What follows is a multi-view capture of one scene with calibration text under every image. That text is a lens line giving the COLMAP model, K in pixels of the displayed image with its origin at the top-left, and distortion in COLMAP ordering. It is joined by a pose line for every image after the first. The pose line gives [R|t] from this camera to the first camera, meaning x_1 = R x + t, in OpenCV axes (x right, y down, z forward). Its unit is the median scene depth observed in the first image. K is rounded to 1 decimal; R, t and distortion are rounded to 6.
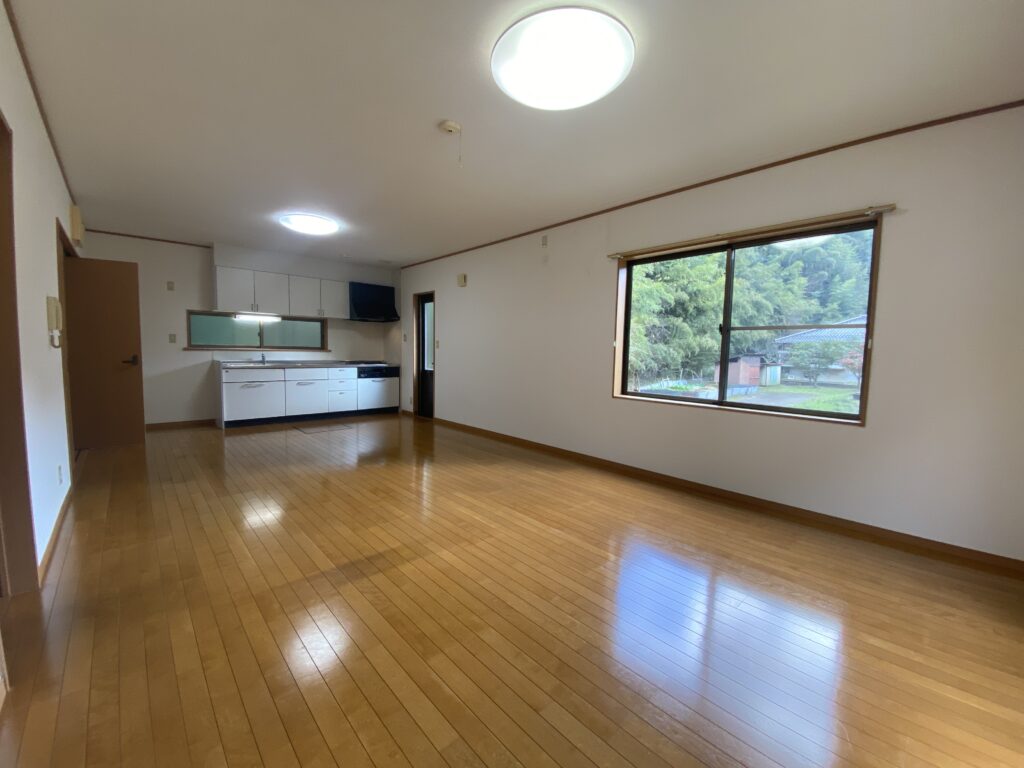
lens RADIAL K [[412.7, 0, 512.0], [0, 412.7, 384.0], [0, 0, 1]] dist [-0.002919, -0.000424]
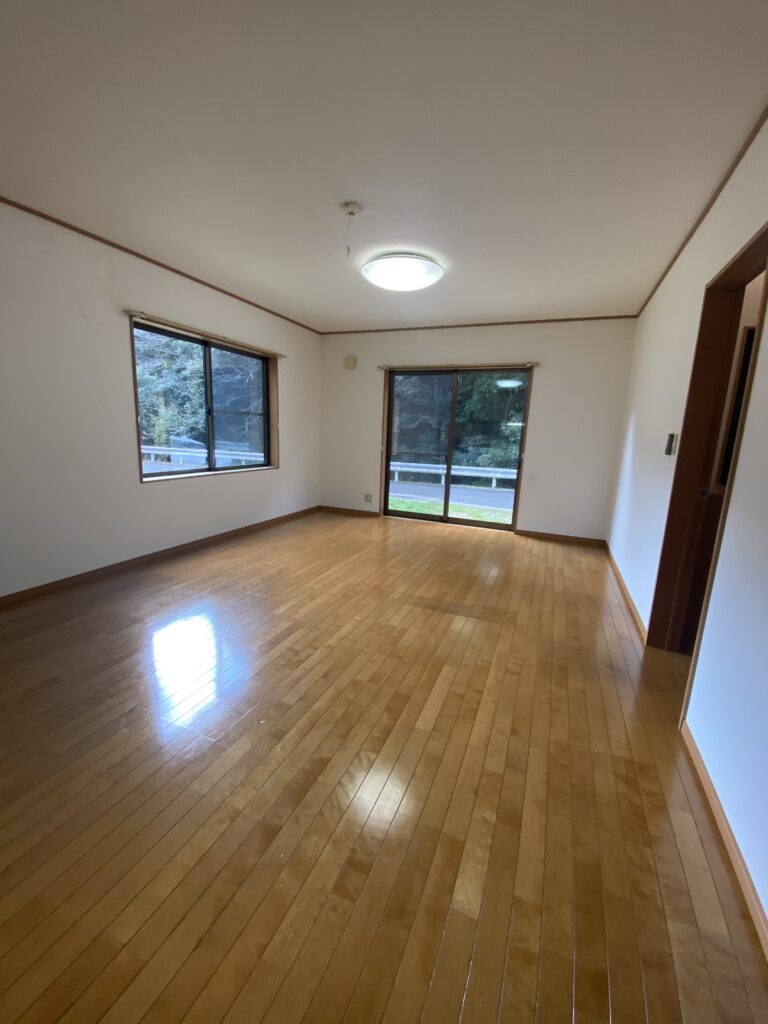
lens RADIAL K [[425.5, 0, 384.0], [0, 425.5, 512.0], [0, 0, 1]] dist [0.002725, 0.000040]
pose [[-0.423072, -0.205847, 0.882404, -2.109935], [0.038928, 0.968824, 0.244671, -0.302031], [-0.905260, 0.137863, -0.401869, 2.487822]]
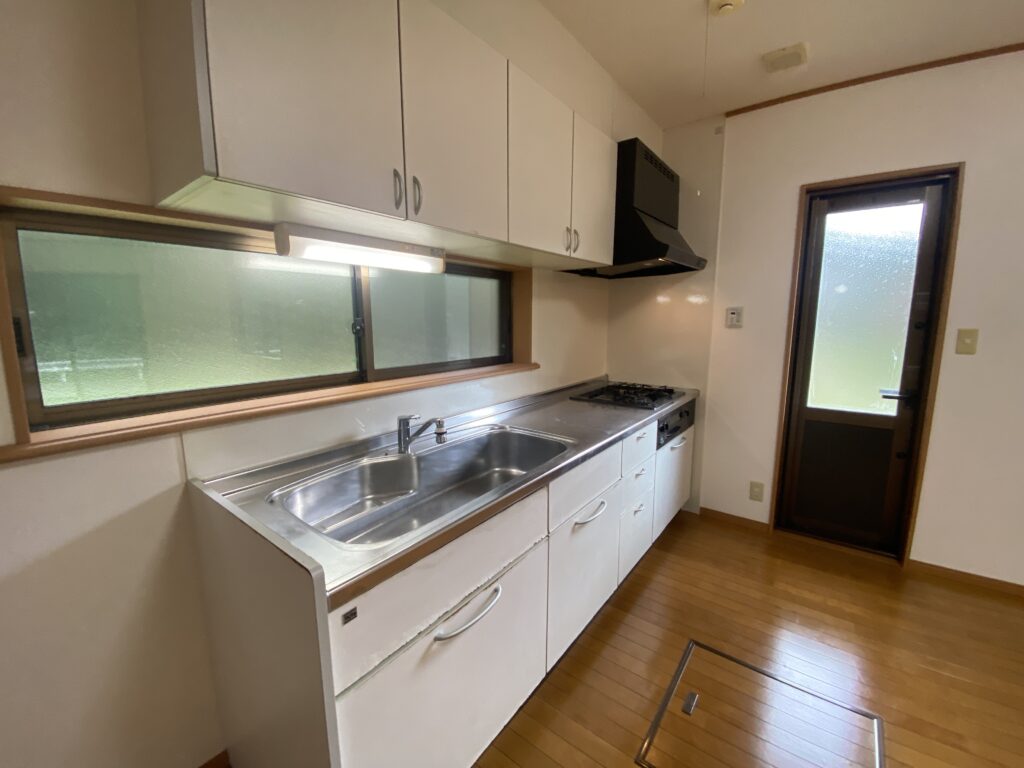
lens RADIAL K [[425.5, 0, 512.0], [0, 425.5, 384.0], [0, 0, 1]] dist [0.002725, 0.000040]
pose [[0.985241, -0.054273, 0.162340, -0.475393], [0.041921, 0.996027, 0.078569, -0.086338], [-0.165959, -0.070604, 0.983602, 0.614984]]
